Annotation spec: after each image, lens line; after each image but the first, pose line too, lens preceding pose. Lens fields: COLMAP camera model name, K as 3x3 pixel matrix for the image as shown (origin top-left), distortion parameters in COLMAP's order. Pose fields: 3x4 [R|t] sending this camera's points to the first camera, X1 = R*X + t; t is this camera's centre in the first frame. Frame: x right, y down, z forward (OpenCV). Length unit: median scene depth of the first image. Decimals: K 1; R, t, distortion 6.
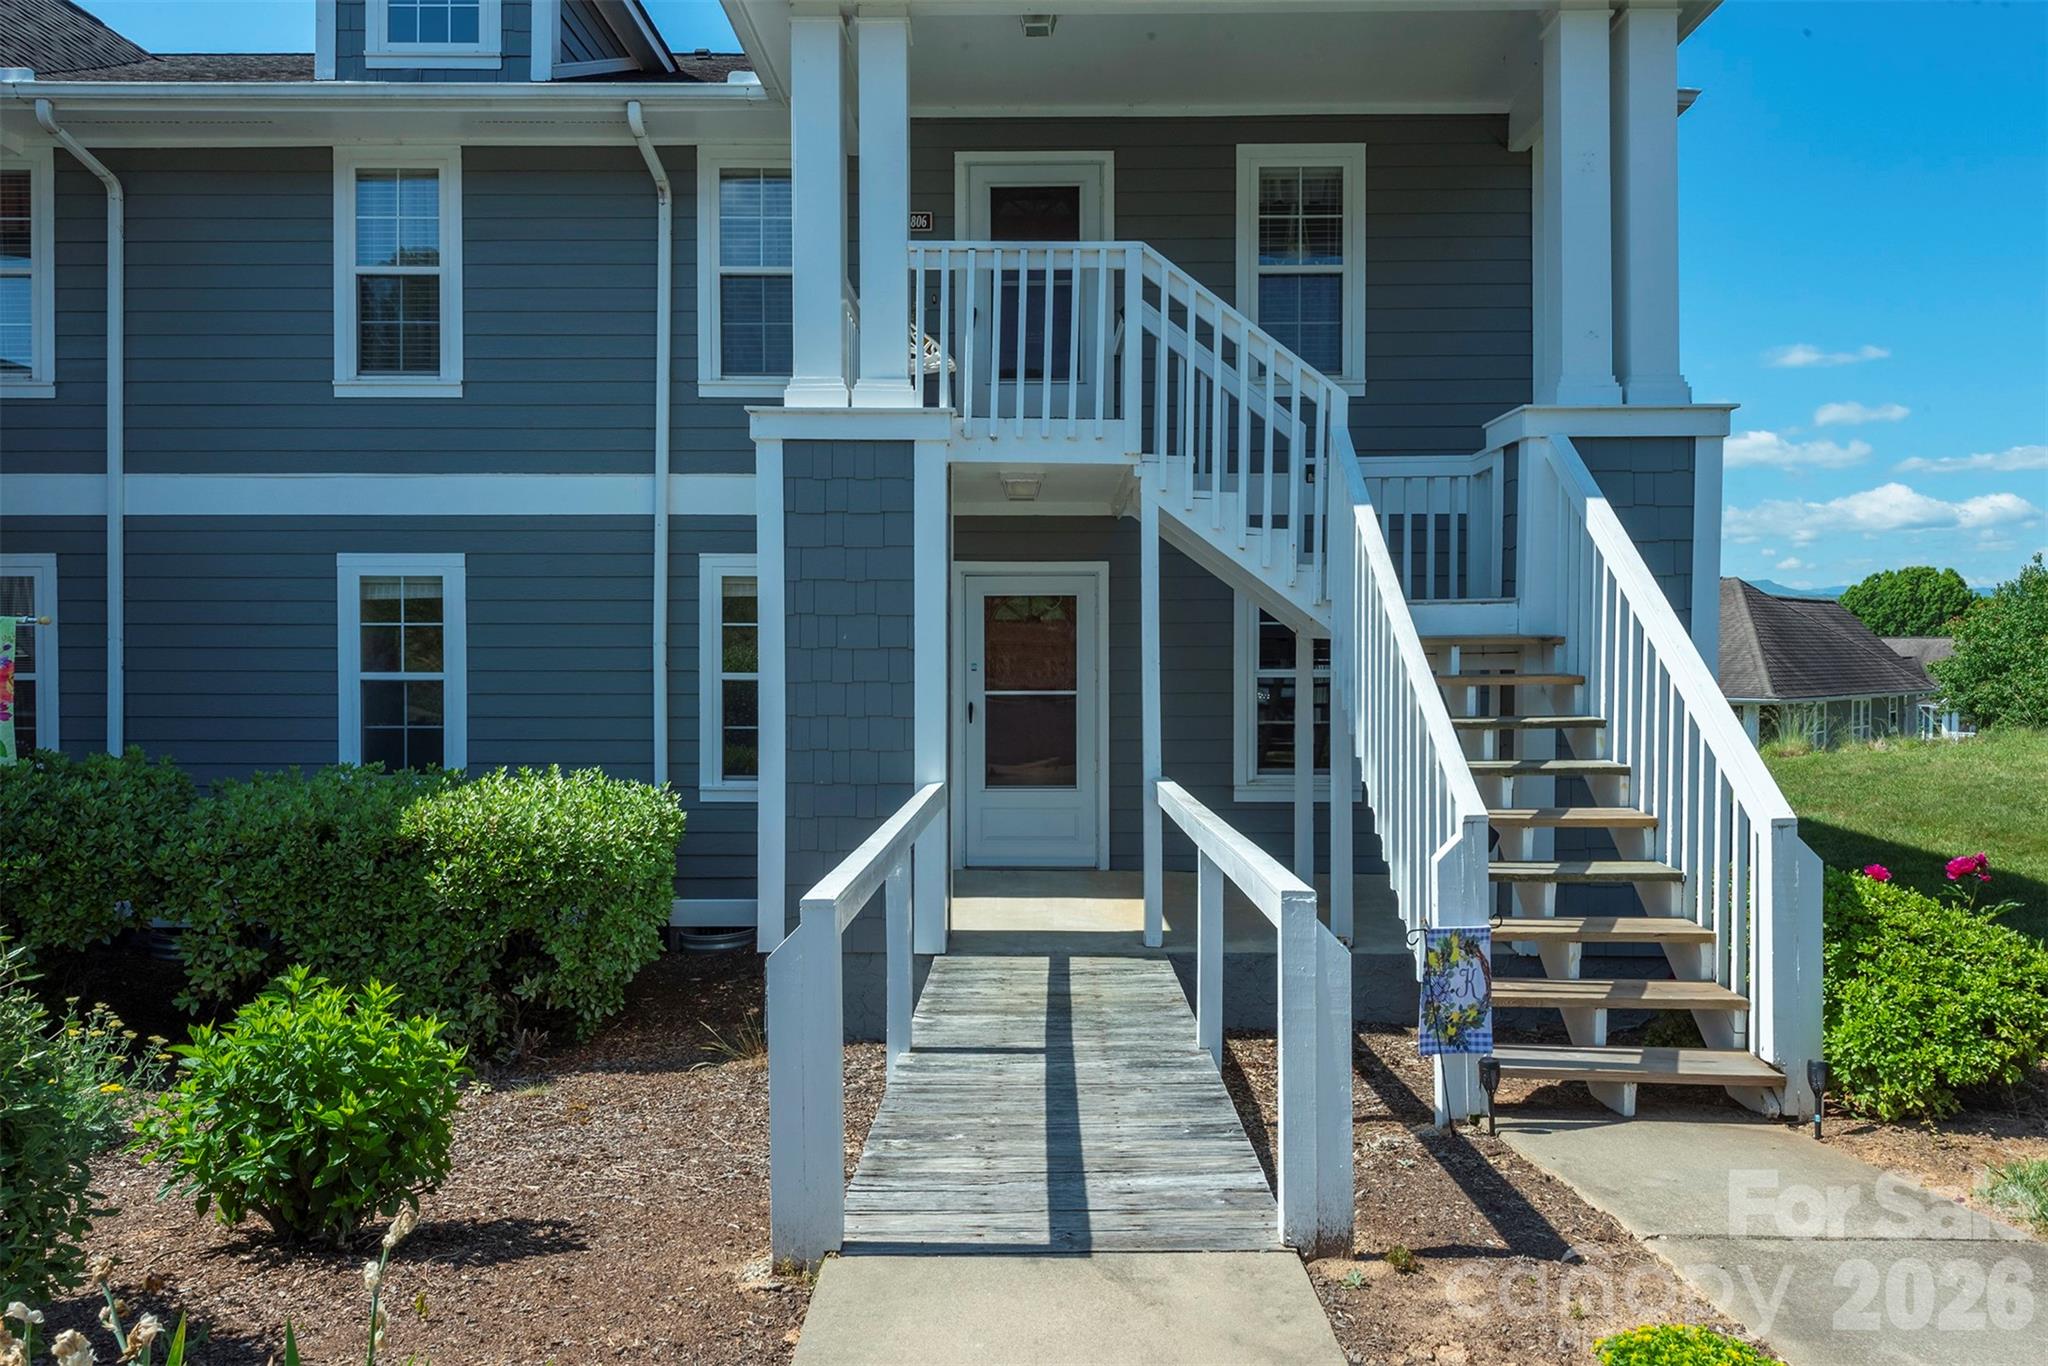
lens RADIAL K [[1331.7, 0, 1027.6], [0, 1331.7, 630.2], [0, 0, 1]] dist [0.039839, -0.050408]
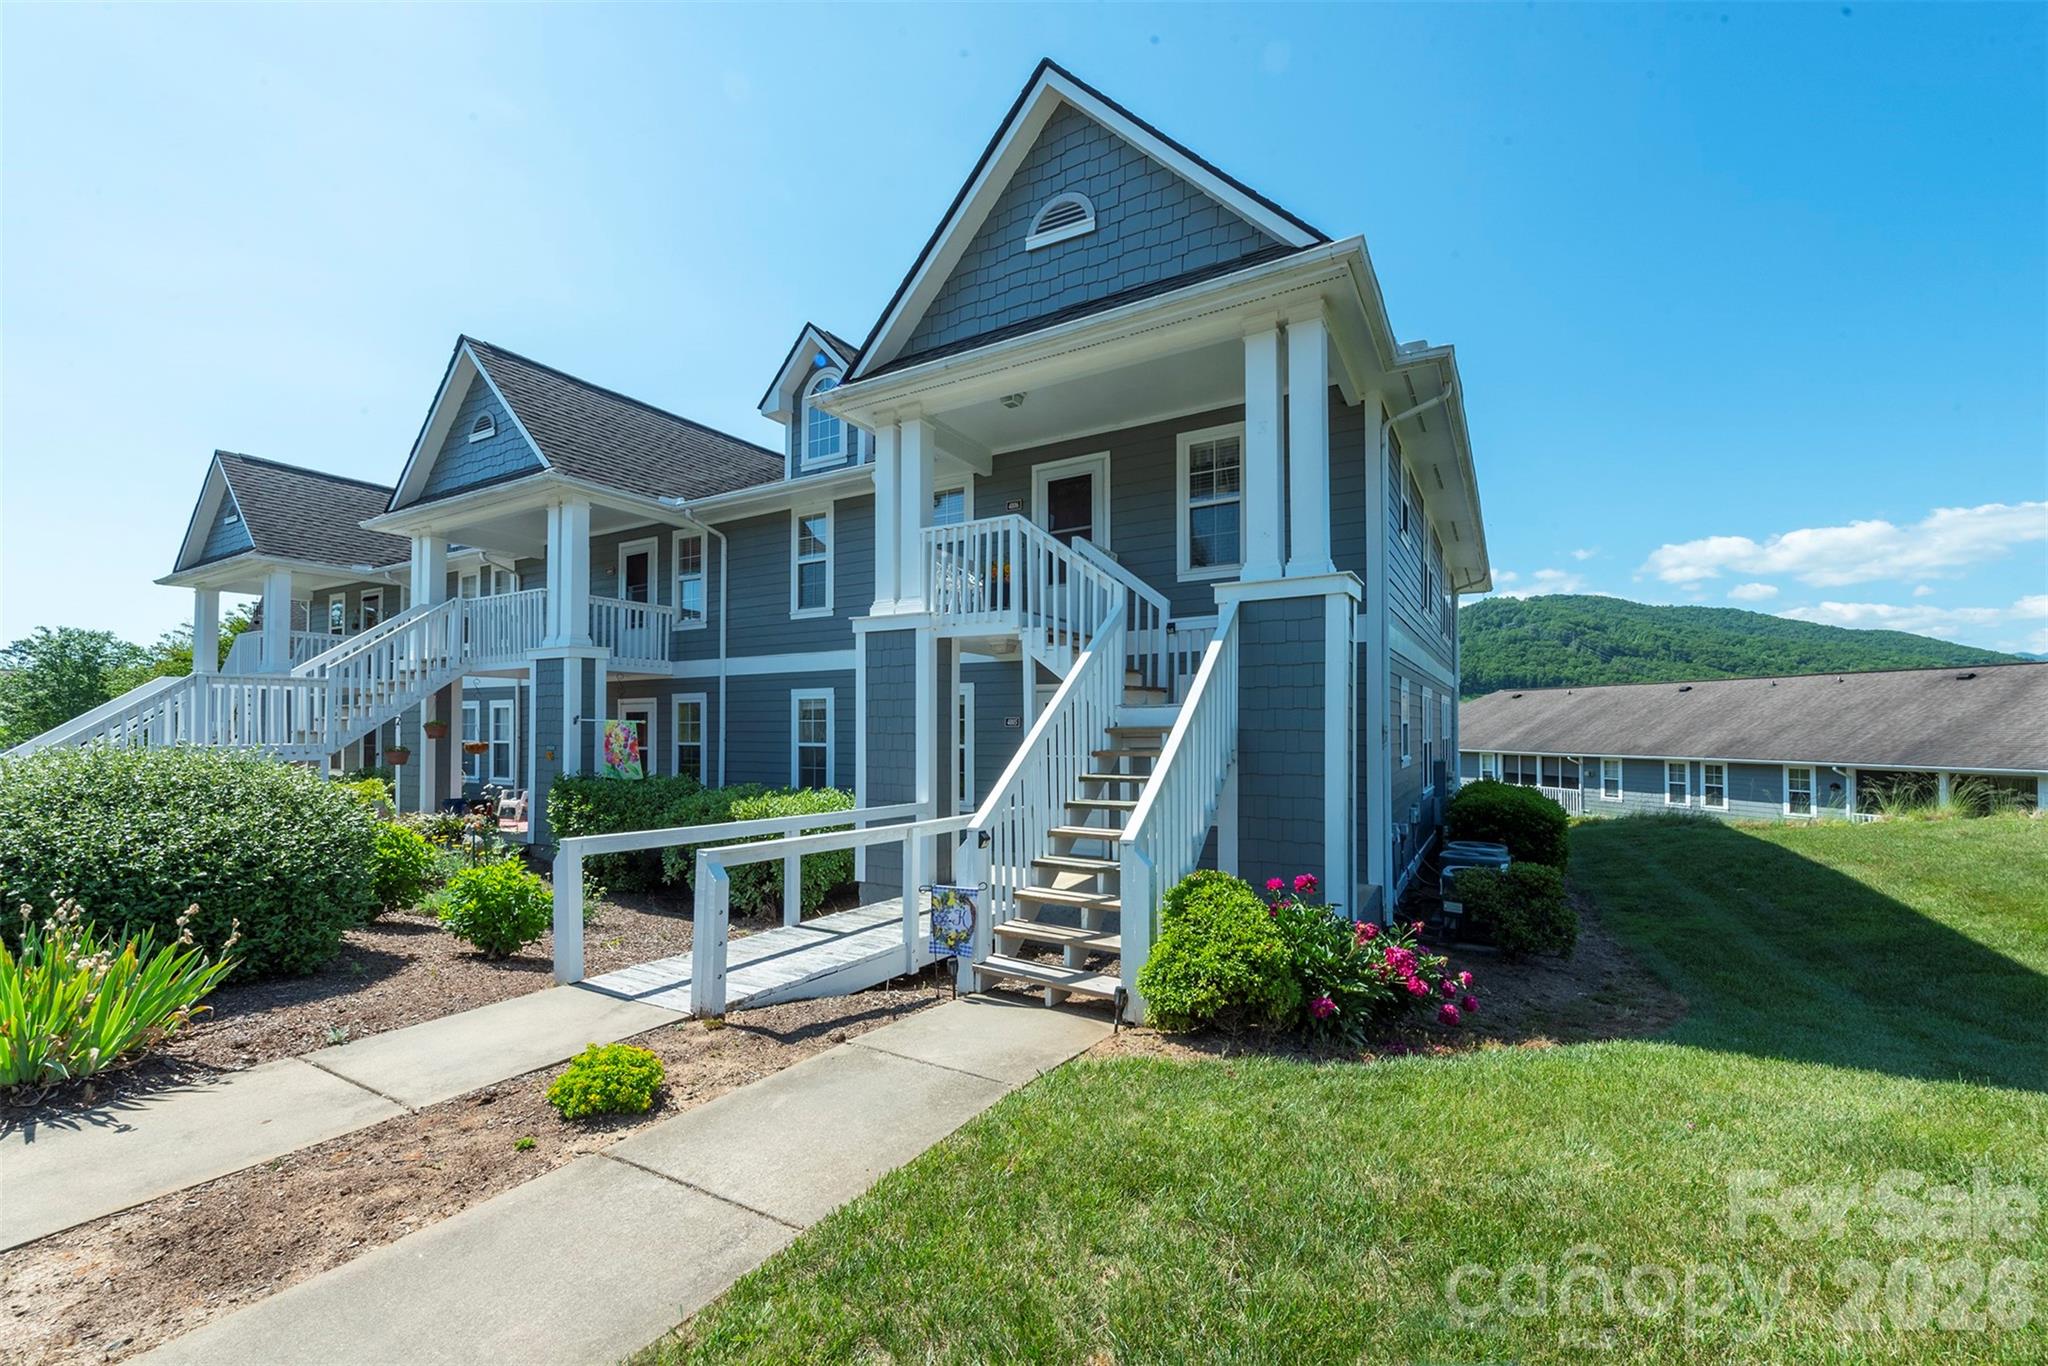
lens RADIAL K [[797.5, 0, 1034.5], [0, 797.5, 676.3], [0, 0, 1]] dist [0.011259, -0.003528]
pose [[0.875634, -0.036212, -0.481616, 0.626745], [0.012970, 0.998589, -0.051503, -0.007320], [0.482801, 0.038851, 0.874868, 0.047160]]
